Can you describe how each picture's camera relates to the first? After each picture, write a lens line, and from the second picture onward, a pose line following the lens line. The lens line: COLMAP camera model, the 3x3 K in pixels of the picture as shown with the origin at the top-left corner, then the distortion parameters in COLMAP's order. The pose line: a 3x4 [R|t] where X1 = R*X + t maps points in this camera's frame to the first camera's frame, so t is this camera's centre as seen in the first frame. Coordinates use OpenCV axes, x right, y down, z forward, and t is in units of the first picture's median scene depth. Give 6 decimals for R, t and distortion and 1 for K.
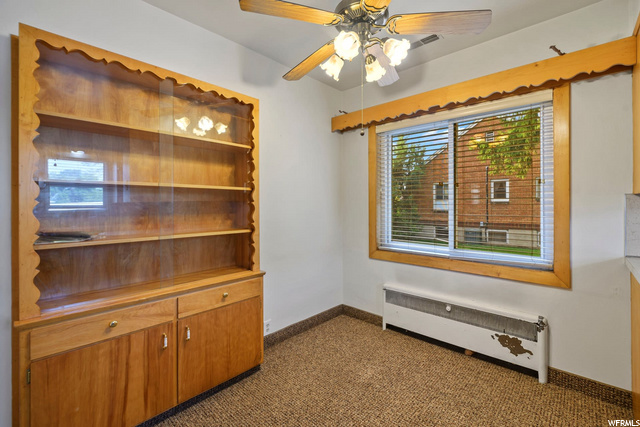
lens RADIAL K [[279.9, 0, 317.8], [0, 279.9, 202.1], [0, 0, 1]] dist [-0.004668, 0.000339]
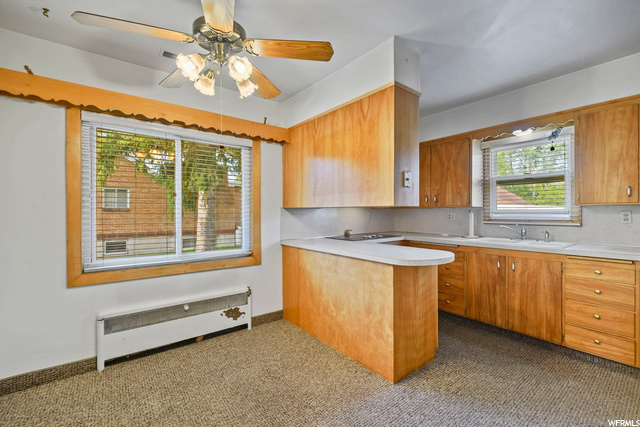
lens RADIAL K [[279.9, 0, 318.0], [0, 279.9, 211.9], [0, 0, 1]] dist [-0.004668, 0.000339]
pose [[0.163943, 0.007031, 0.986445, -0.584836], [-0.000799, 0.999975, -0.006995, 0.009763], [-0.986470, 0.000359, 0.163944, 0.332271]]
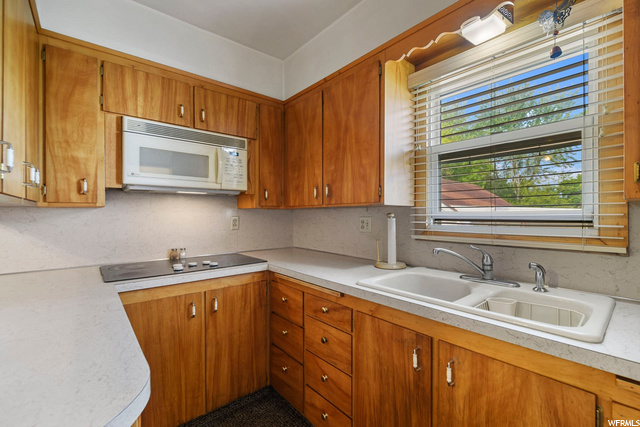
lens RADIAL K [[279.9, 0, 321.2], [0, 279.9, 215.0], [0, 0, 1]] dist [-0.004668, 0.000339]
pose [[0.120295, 0.003789, 0.992731, 0.361448], [-0.002144, 0.999991, -0.003557, -0.002364], [-0.992736, -0.001700, 0.120302, -0.193479]]
